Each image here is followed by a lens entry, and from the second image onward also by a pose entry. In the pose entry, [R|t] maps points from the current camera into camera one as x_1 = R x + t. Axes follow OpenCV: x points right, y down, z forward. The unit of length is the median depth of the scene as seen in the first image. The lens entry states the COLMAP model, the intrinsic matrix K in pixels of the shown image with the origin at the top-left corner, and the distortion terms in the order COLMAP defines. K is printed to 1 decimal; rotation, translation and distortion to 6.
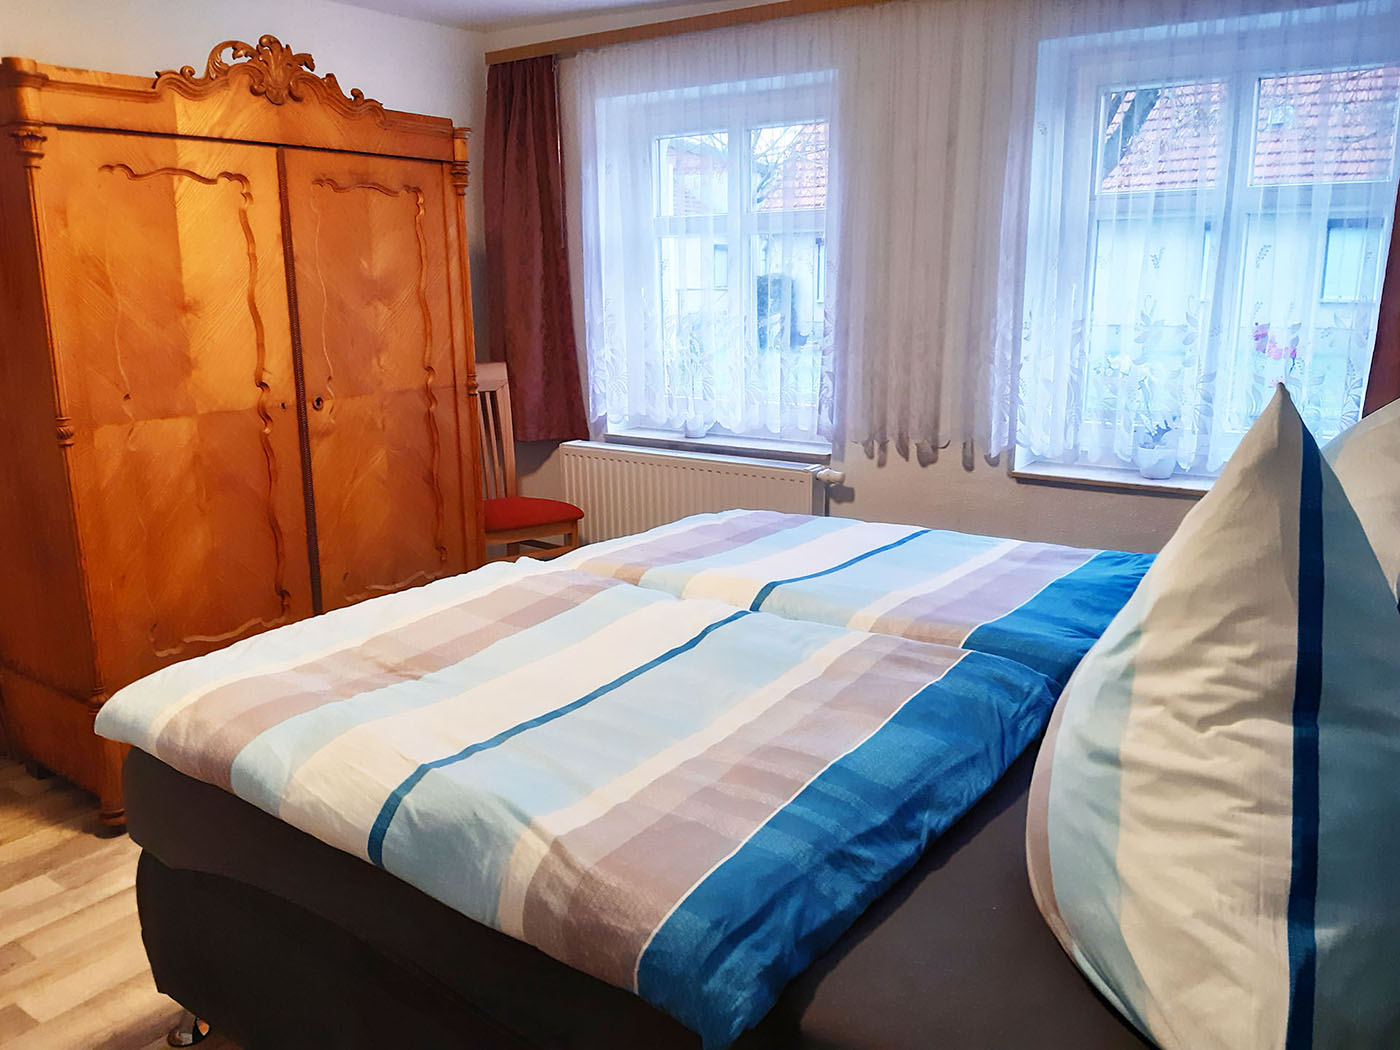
lens RADIAL K [[1095.2, 0, 703.7], [0, 1095.2, 520.7], [0, 0, 1]] dist [0.017478, 0.003399]
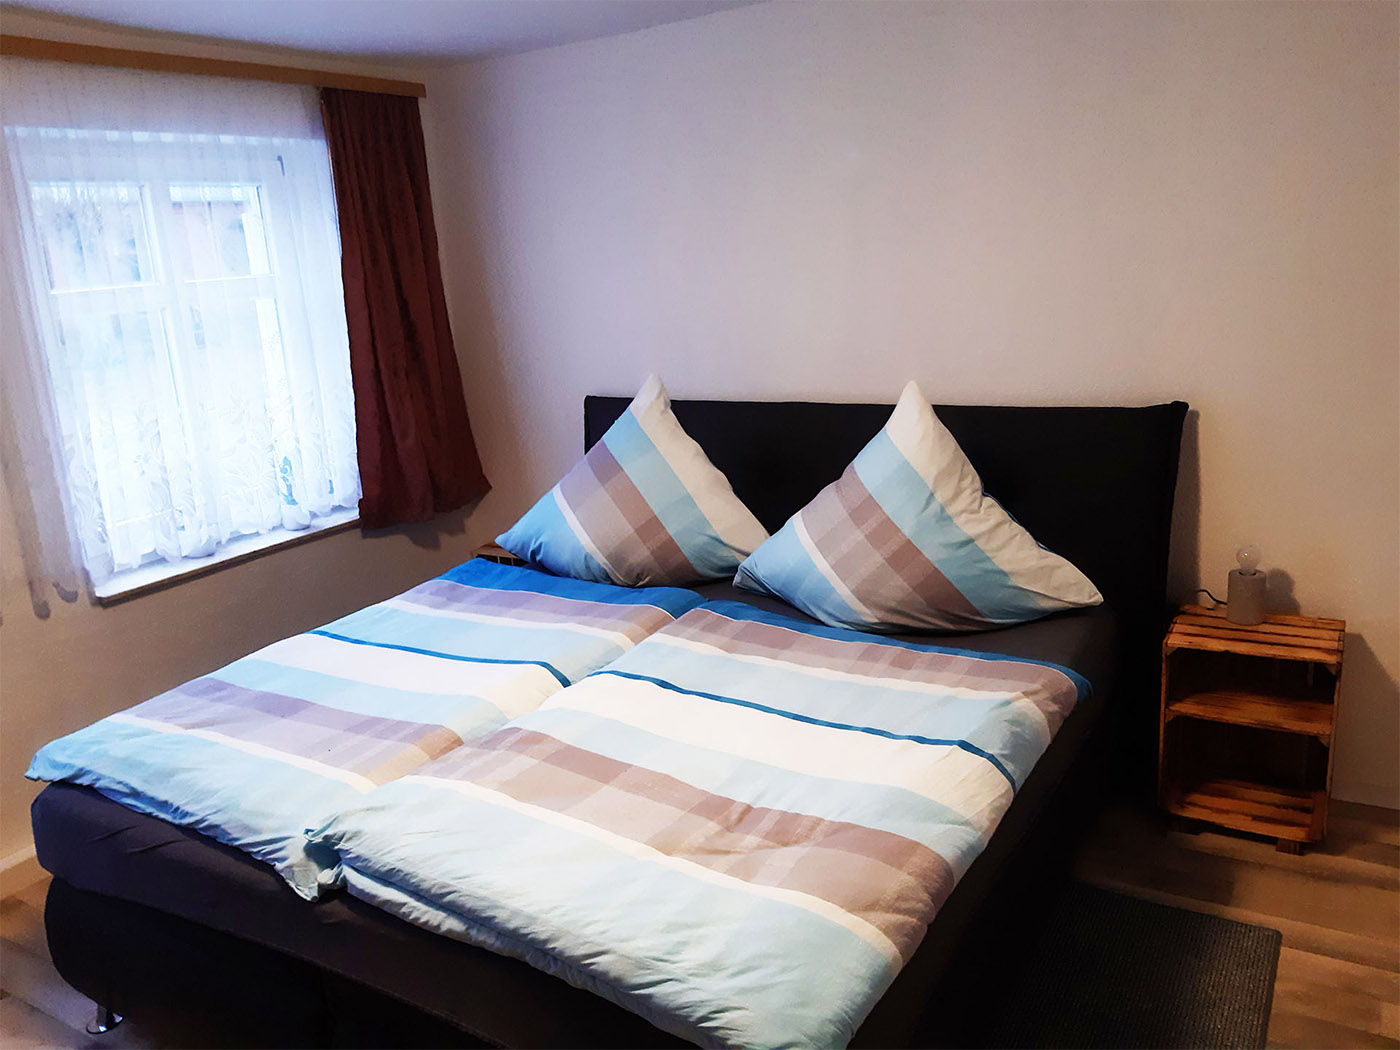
lens RADIAL K [[1095.2, 0, 701.2], [0, 1095.2, 524.7], [0, 0, 1]] dist [0.017478, 0.003399]
pose [[-0.075151, -0.242299, 0.967287, -1.496275], [0.281893, 0.925301, 0.253683, -0.463862], [-0.956498, 0.291736, -0.001235, 1.251529]]
